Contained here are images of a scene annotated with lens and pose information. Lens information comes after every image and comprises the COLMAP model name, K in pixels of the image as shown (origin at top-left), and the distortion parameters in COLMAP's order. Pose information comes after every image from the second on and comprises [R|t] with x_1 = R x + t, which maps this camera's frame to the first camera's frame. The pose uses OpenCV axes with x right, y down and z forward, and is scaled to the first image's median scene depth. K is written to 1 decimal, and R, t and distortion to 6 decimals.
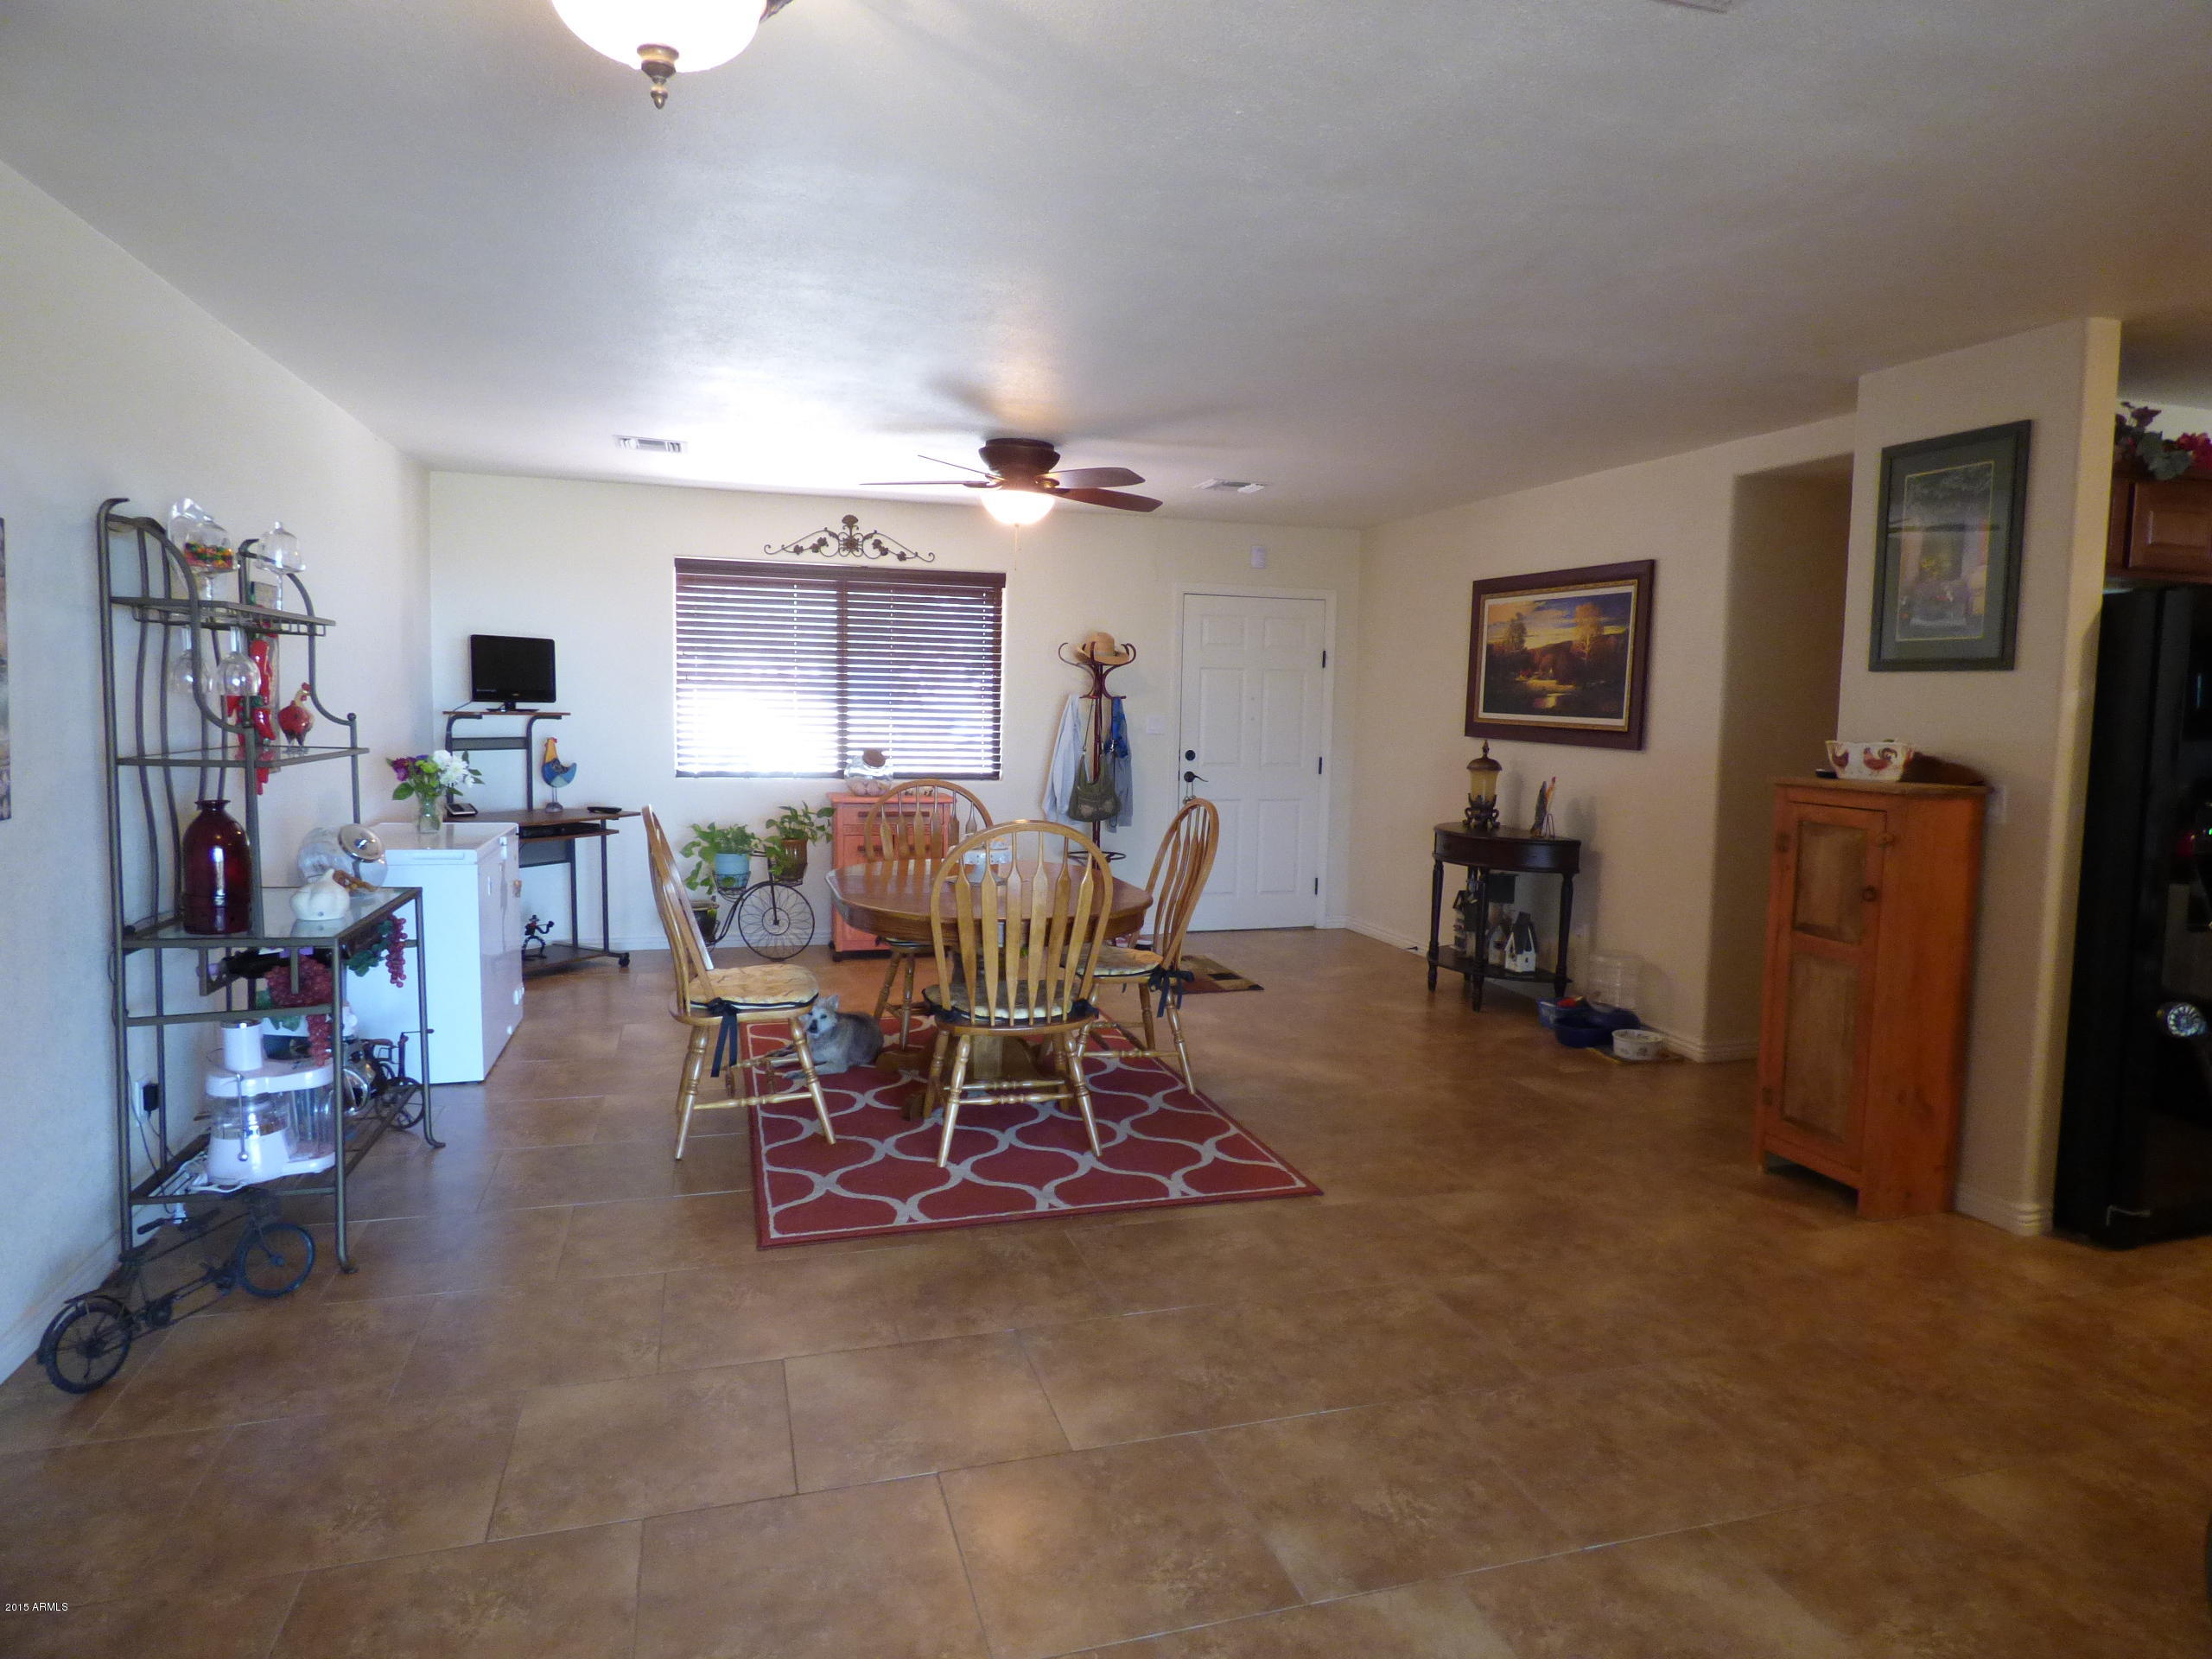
lens RADIAL K [[1316.2, 0, 1114.4], [0, 1316.2, 808.1], [0, 0, 1]] dist [-0.022973, 0.007483]
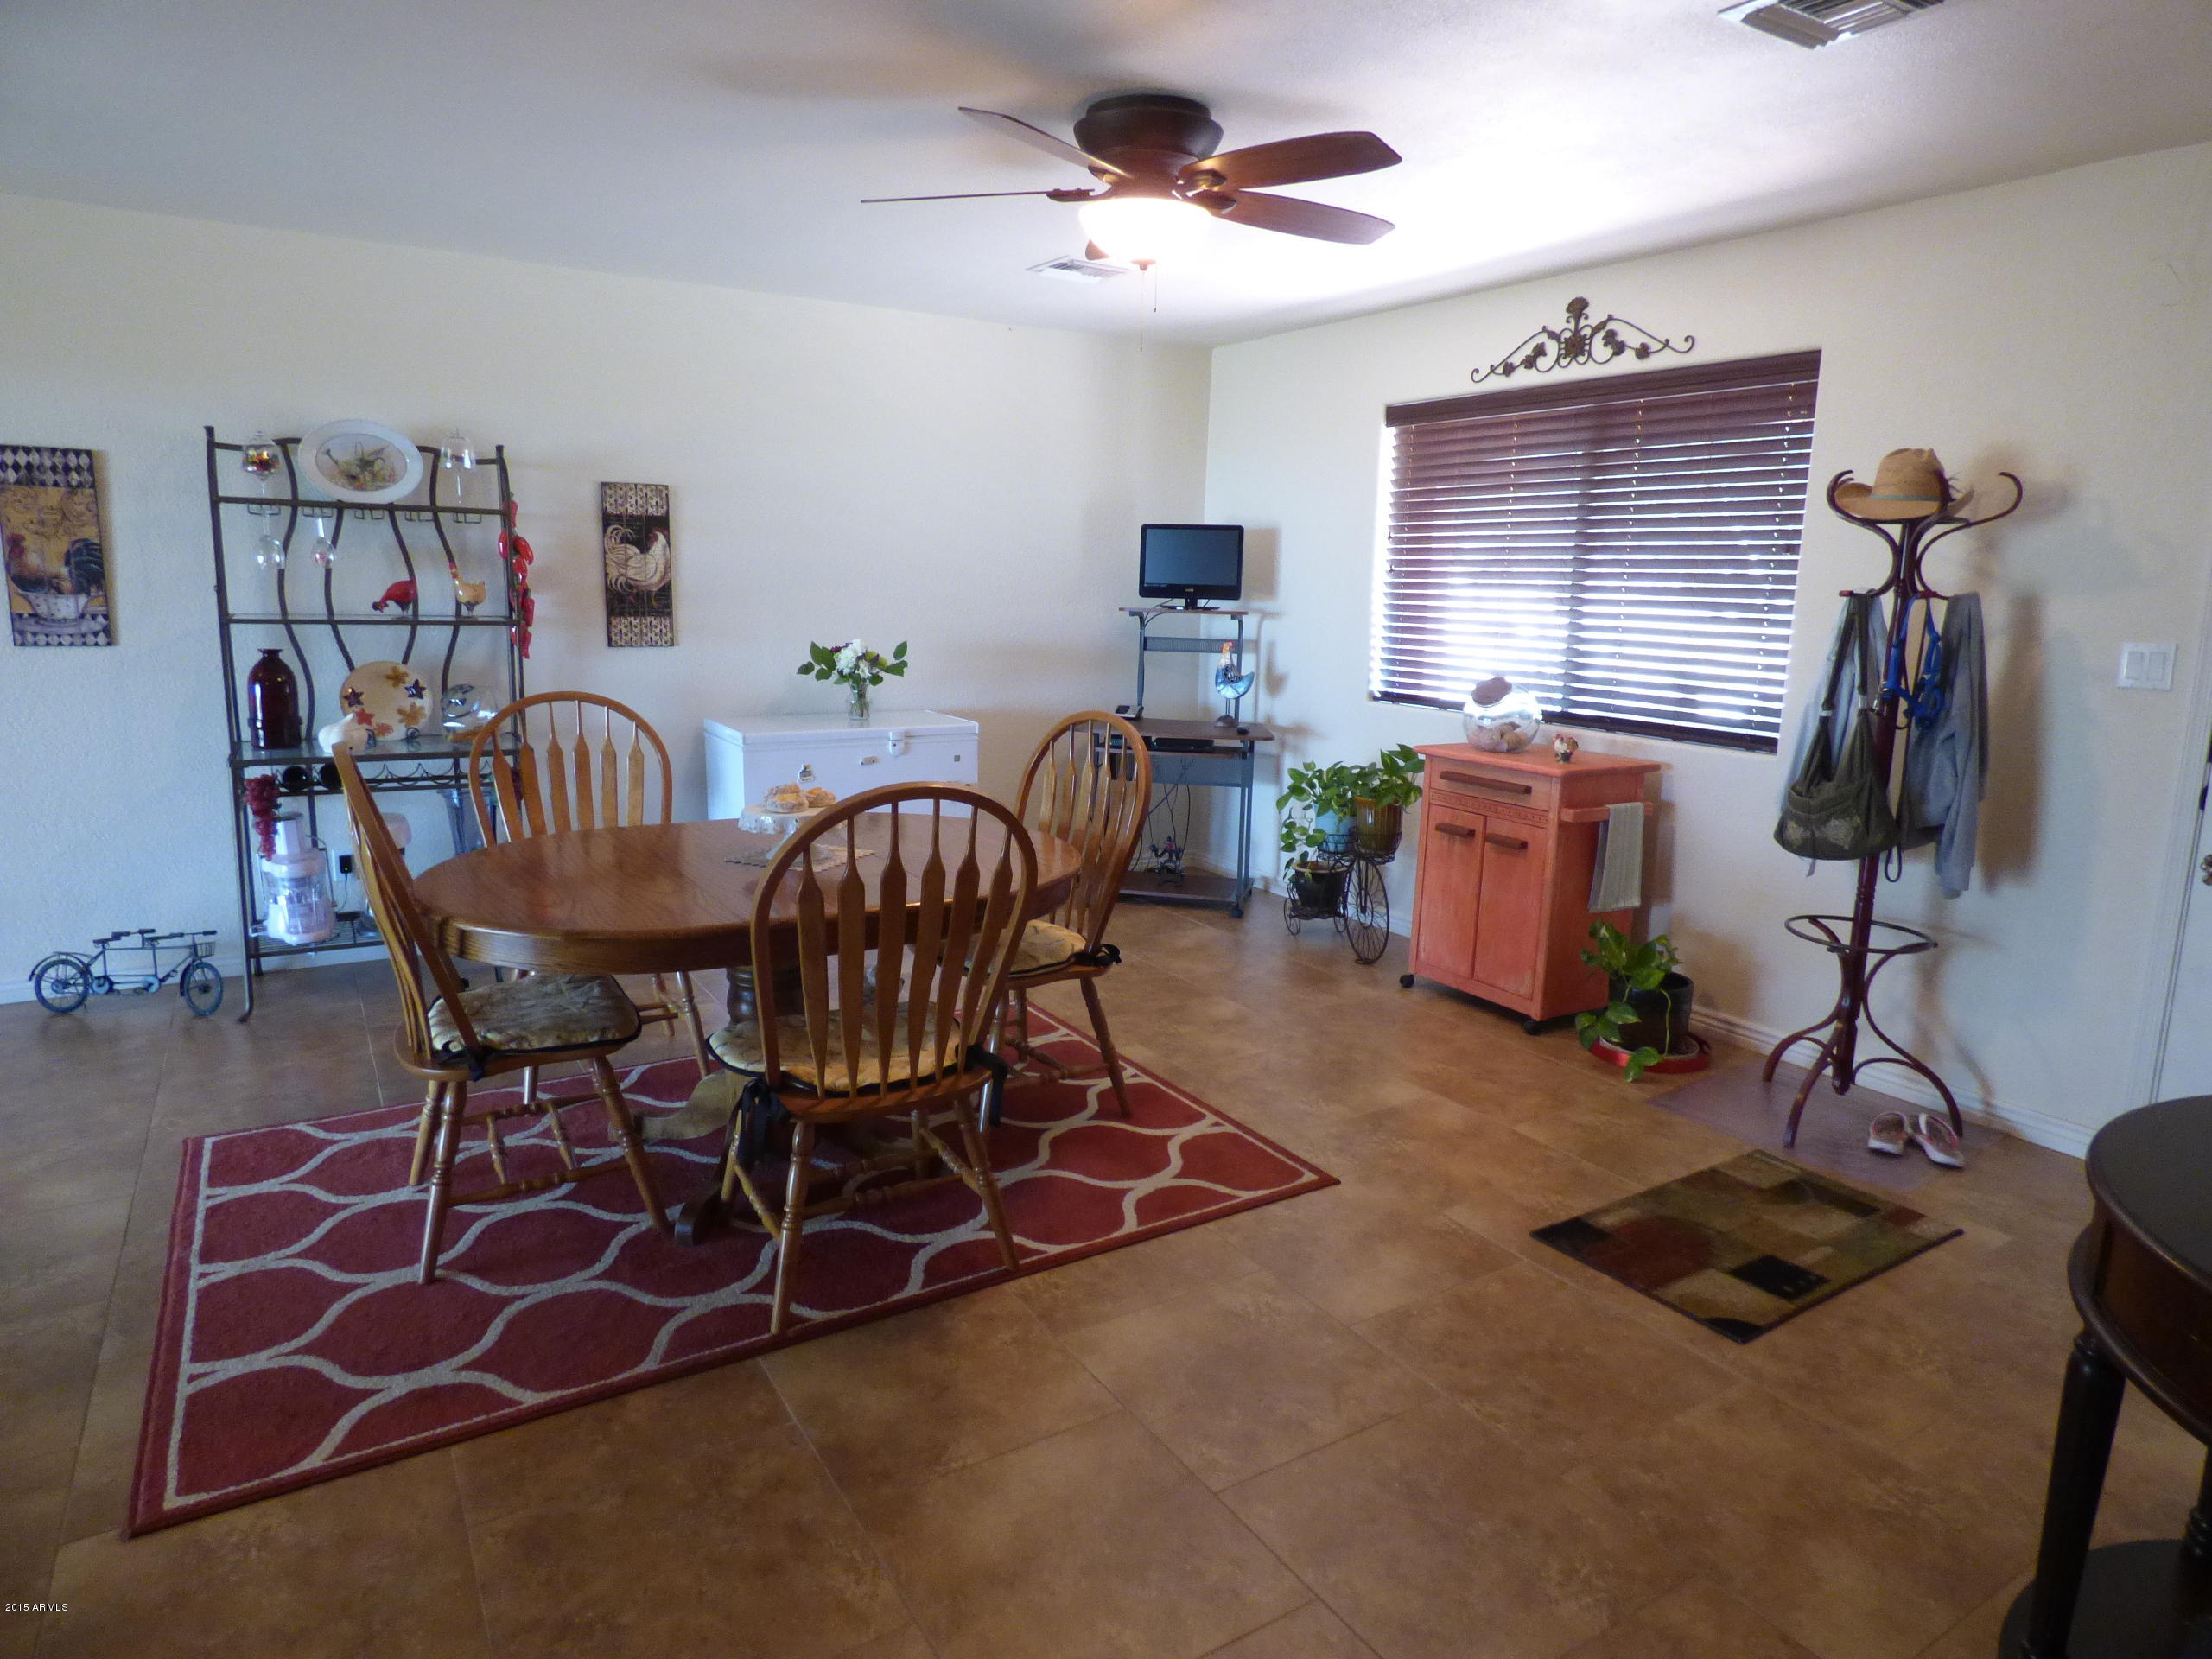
lens RADIAL K [[1316.2, 0, 1118.5], [0, 1316.2, 821.3], [0, 0, 1]] dist [-0.022973, 0.007483]
pose [[0.266846, 0.156504, -0.950947, 0.397094], [-0.098072, 0.986014, 0.134755, -0.046312], [0.958736, 0.057302, 0.278462, 0.696685]]
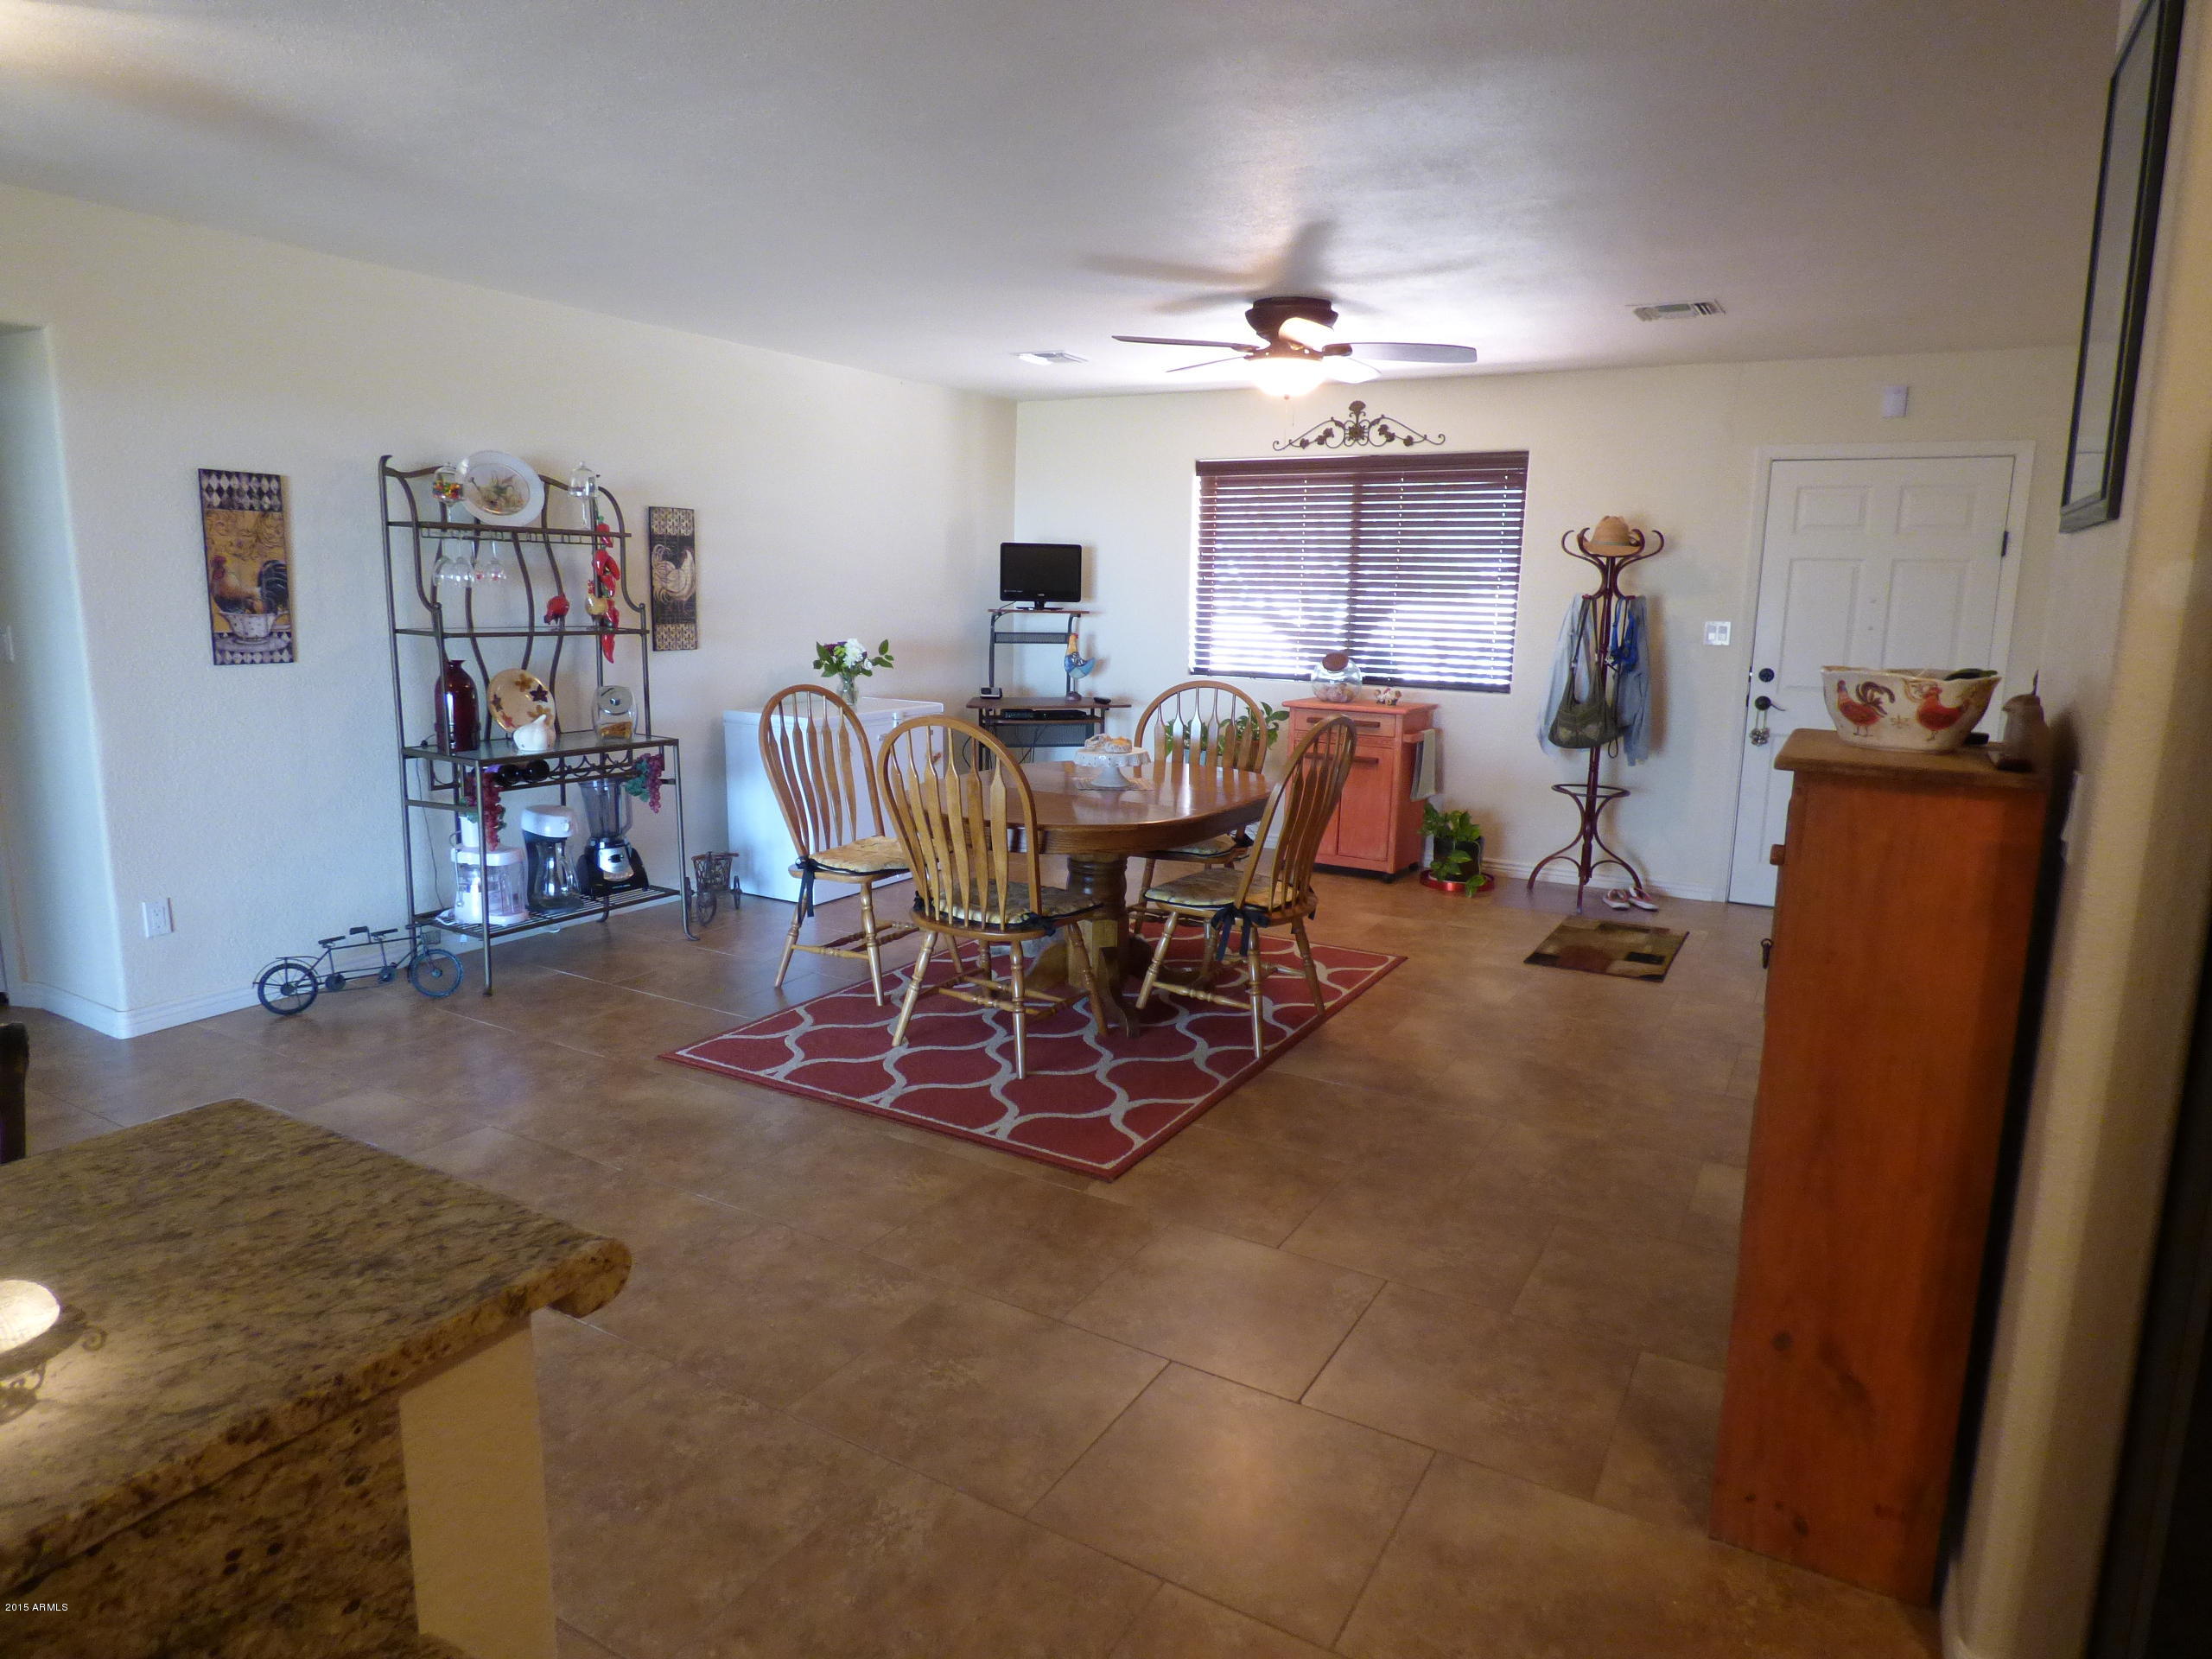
lens RADIAL K [[1316.2, 0, 1115.3], [0, 1316.2, 823.2], [0, 0, 1]] dist [-0.022973, 0.007483]
pose [[0.684226, 0.118978, -0.719499, 0.423778], [-0.063943, 0.992590, 0.103329, -0.011458], [0.726461, -0.024694, 0.686763, 0.249266]]
